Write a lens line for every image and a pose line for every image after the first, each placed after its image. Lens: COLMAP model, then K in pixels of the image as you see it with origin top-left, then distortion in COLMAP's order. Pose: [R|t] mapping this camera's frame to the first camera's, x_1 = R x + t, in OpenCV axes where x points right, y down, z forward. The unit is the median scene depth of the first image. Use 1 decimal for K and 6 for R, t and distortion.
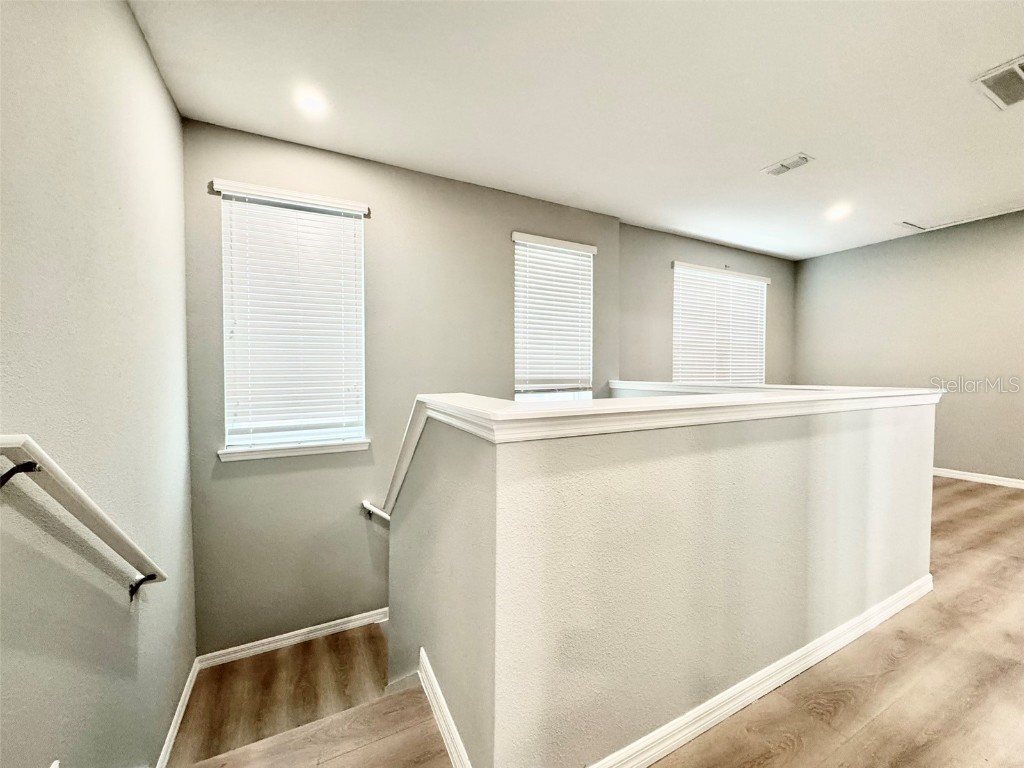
lens RADIAL K [[411.0, 0, 512.0], [0, 411.0, 384.0], [0, 0, 1]] dist [-0.003459, 0.000163]
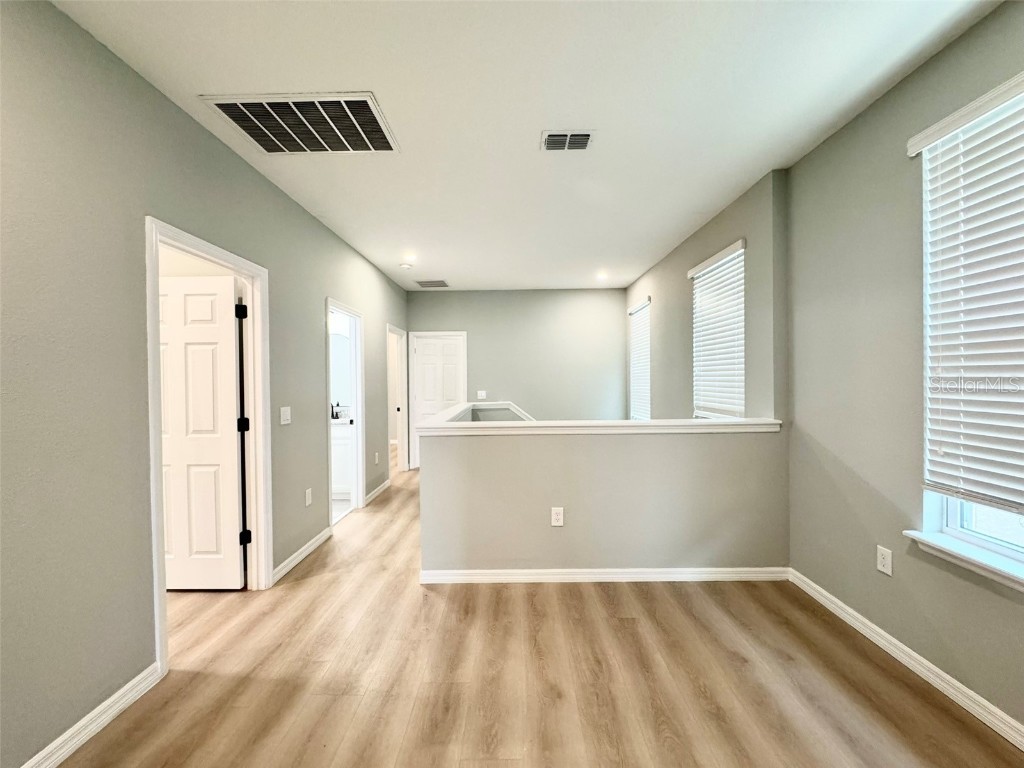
lens RADIAL K [[411.0, 0, 512.0], [0, 411.0, 384.0], [0, 0, 1]] dist [-0.003459, 0.000163]
pose [[-0.475550, 0.017729, -0.879510, 1.187936], [-0.009794, 0.999628, 0.025446, -0.089951], [0.879634, 0.020715, -0.475199, 1.096161]]
